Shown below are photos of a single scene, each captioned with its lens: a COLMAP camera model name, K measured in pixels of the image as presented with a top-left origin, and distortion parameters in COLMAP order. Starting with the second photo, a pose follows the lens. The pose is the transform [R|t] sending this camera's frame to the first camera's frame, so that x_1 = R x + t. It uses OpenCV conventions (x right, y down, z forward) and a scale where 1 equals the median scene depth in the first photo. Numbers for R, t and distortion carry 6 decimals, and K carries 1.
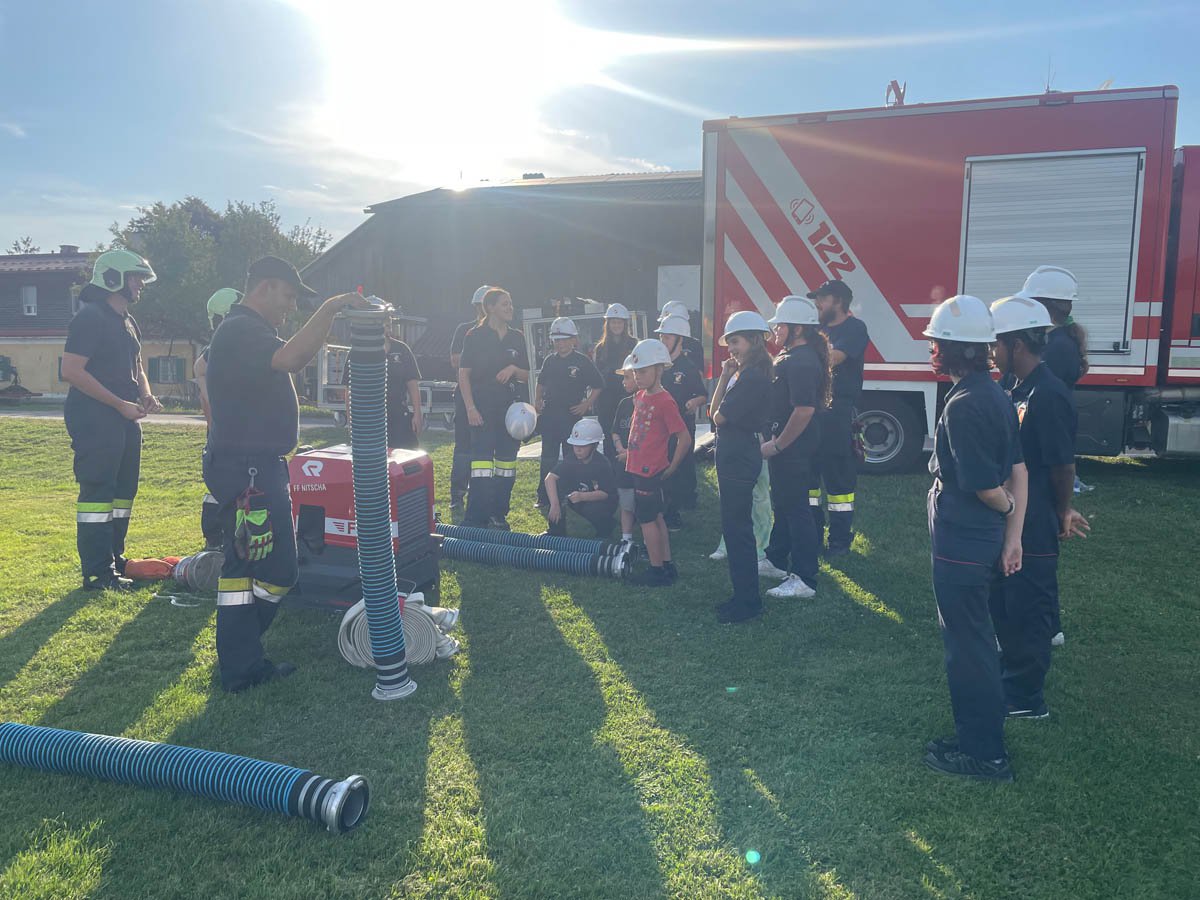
lens RADIAL K [[909.0, 0, 588.9], [0, 909.0, 451.2], [0, 0, 1]] dist [0.071721, -0.079457]
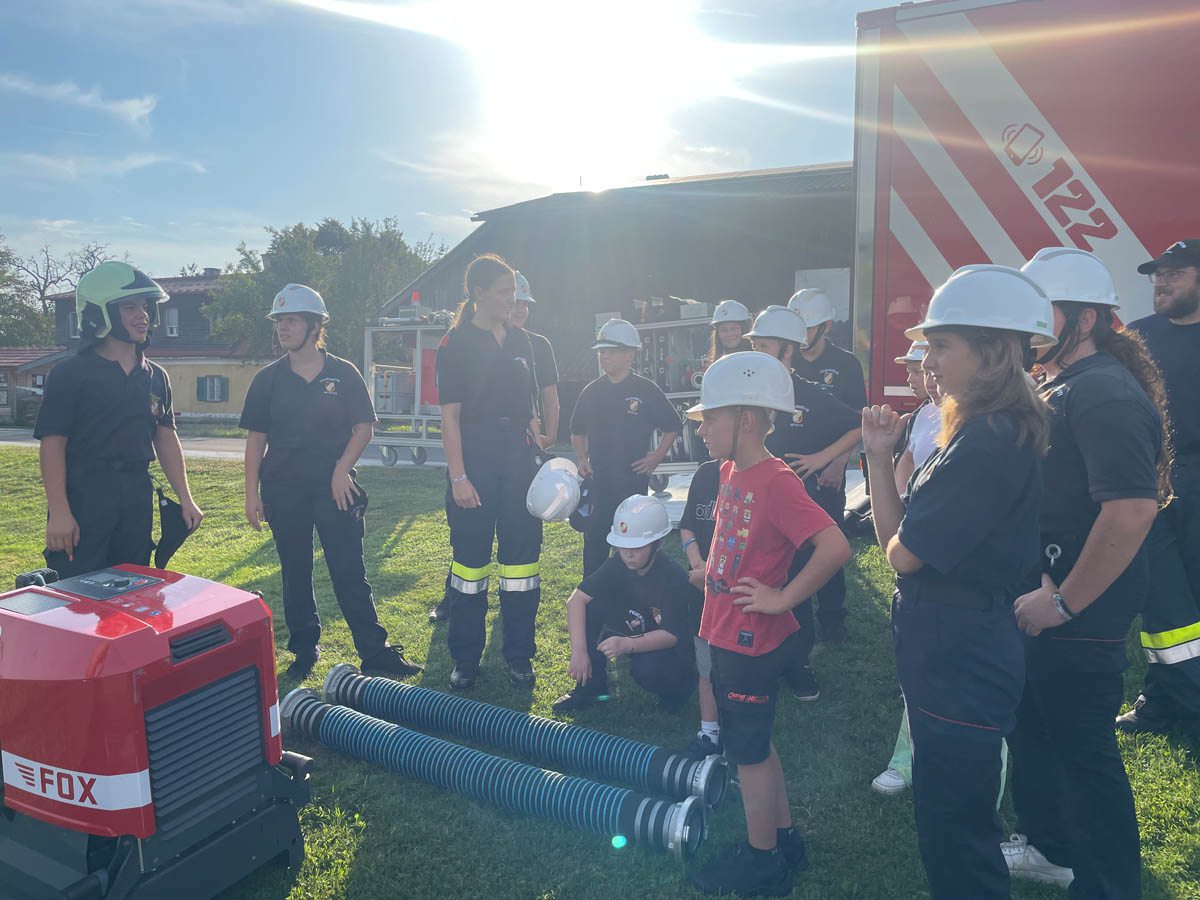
lens RADIAL K [[909.0, 0, 597.2], [0, 909.0, 439.7], [0, 0, 1]] dist [0.071721, -0.079457]
pose [[0.989937, 0.006435, -0.141362, 0.024890], [-0.010752, 0.999498, -0.029799, -0.026833], [0.141099, 0.031019, 0.989509, 0.225167]]
